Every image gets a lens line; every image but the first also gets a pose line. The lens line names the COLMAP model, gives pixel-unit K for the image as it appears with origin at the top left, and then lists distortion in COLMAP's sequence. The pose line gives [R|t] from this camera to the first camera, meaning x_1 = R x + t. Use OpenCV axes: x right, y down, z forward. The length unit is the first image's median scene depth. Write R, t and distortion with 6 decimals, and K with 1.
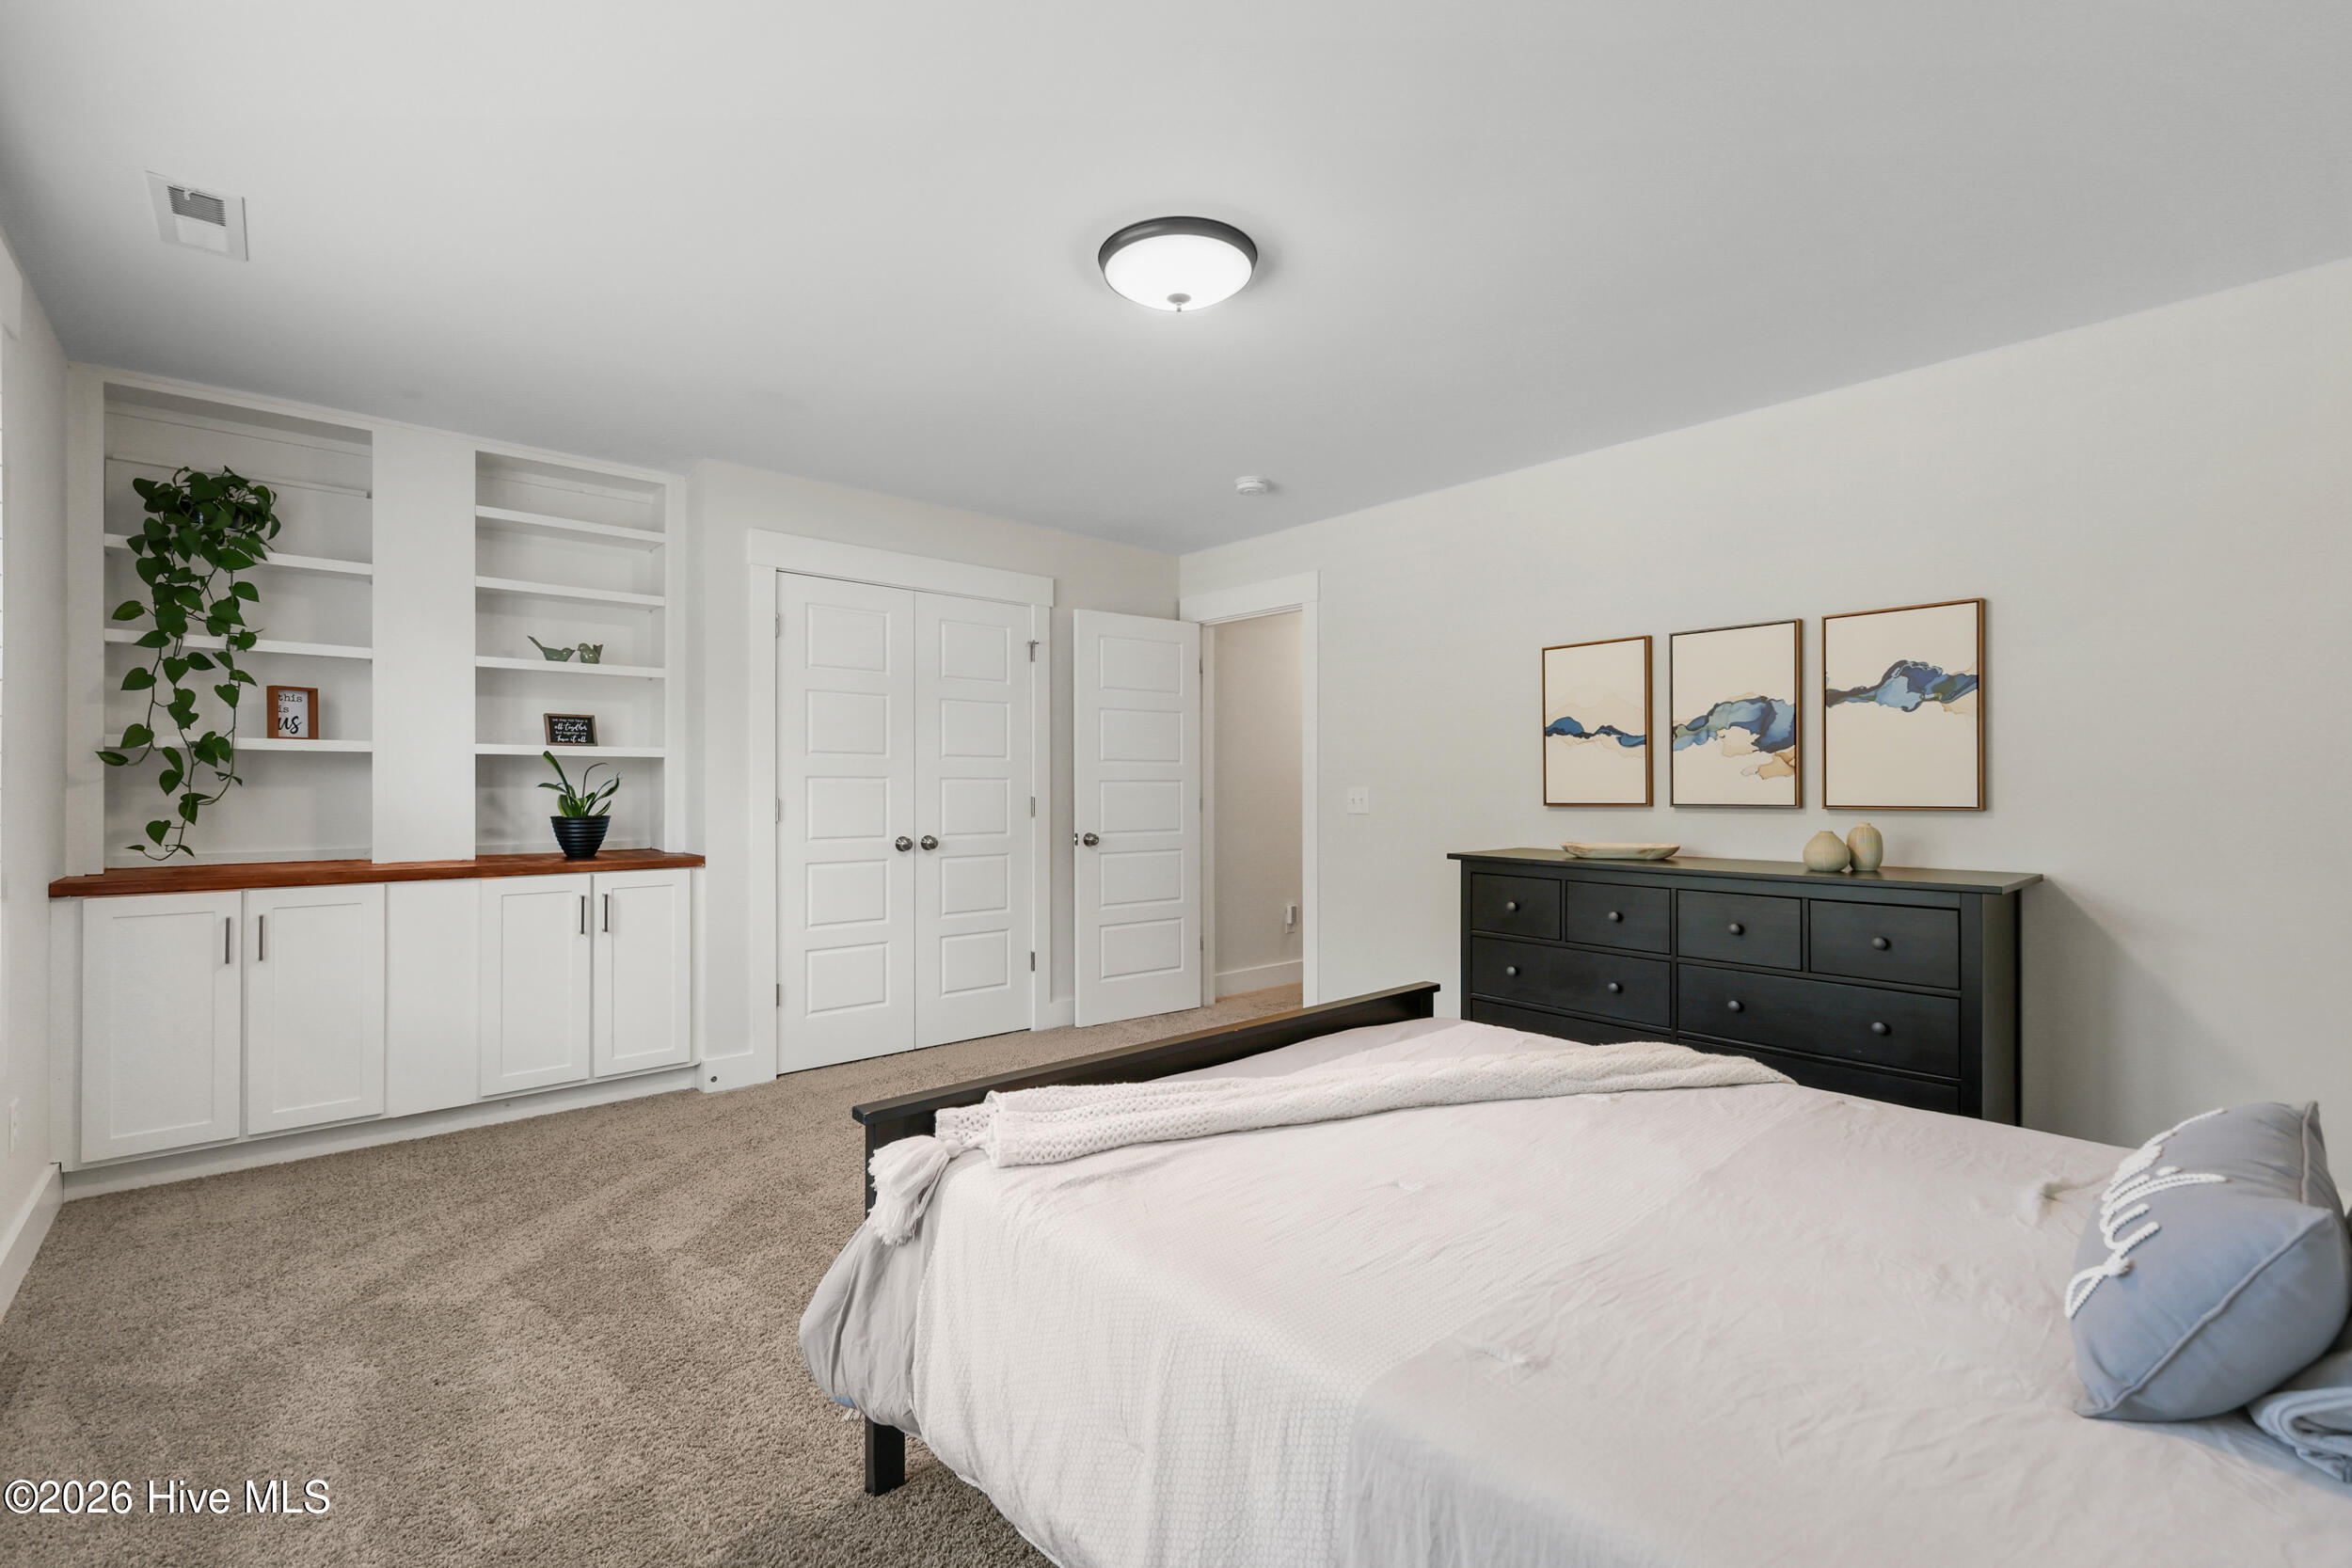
lens RADIAL K [[1018.4, 0, 1175.2], [0, 1018.4, 780.7], [0, 0, 1]] dist [0.004904, -0.000093]
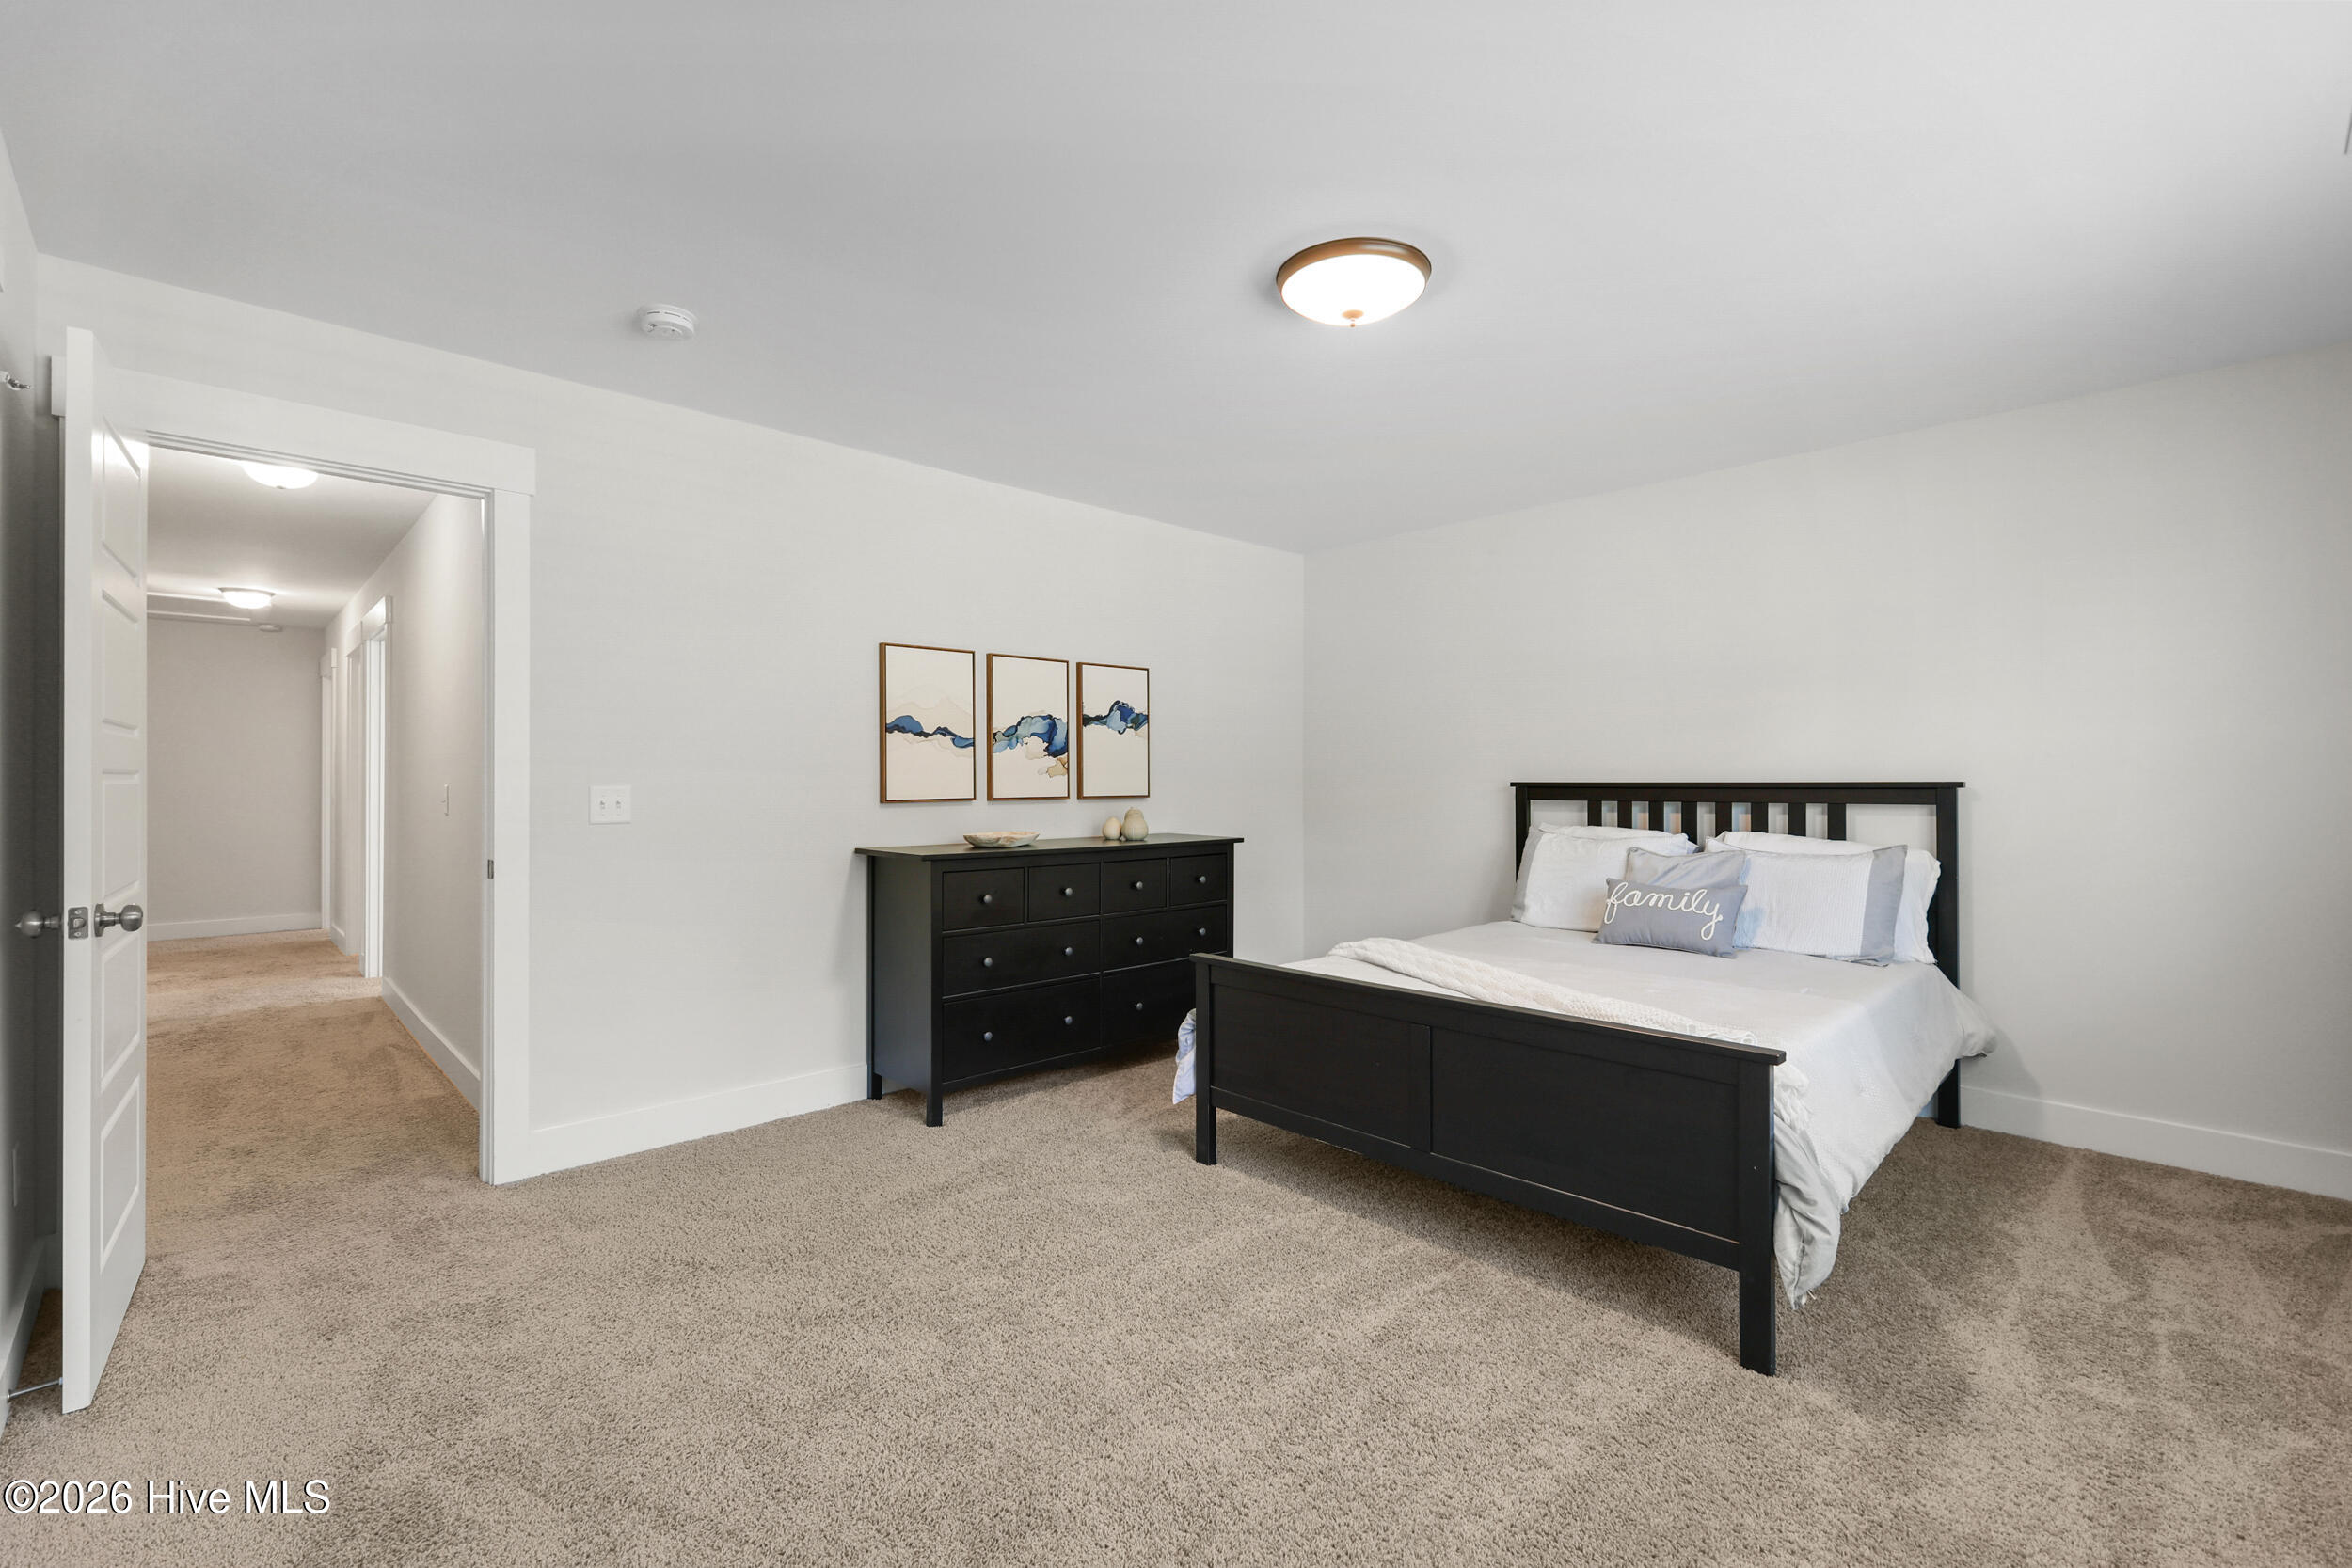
lens RADIAL K [[1018.4, 0, 1175.9], [0, 1018.4, 781.7], [0, 0, 1]] dist [0.004904, -0.000093]
pose [[-0.045360, 0.003773, 0.998964, -0.716013], [0.000712, 0.999993, -0.003745, 0.009036], [-0.998970, 0.000541, -0.045362, 0.854917]]
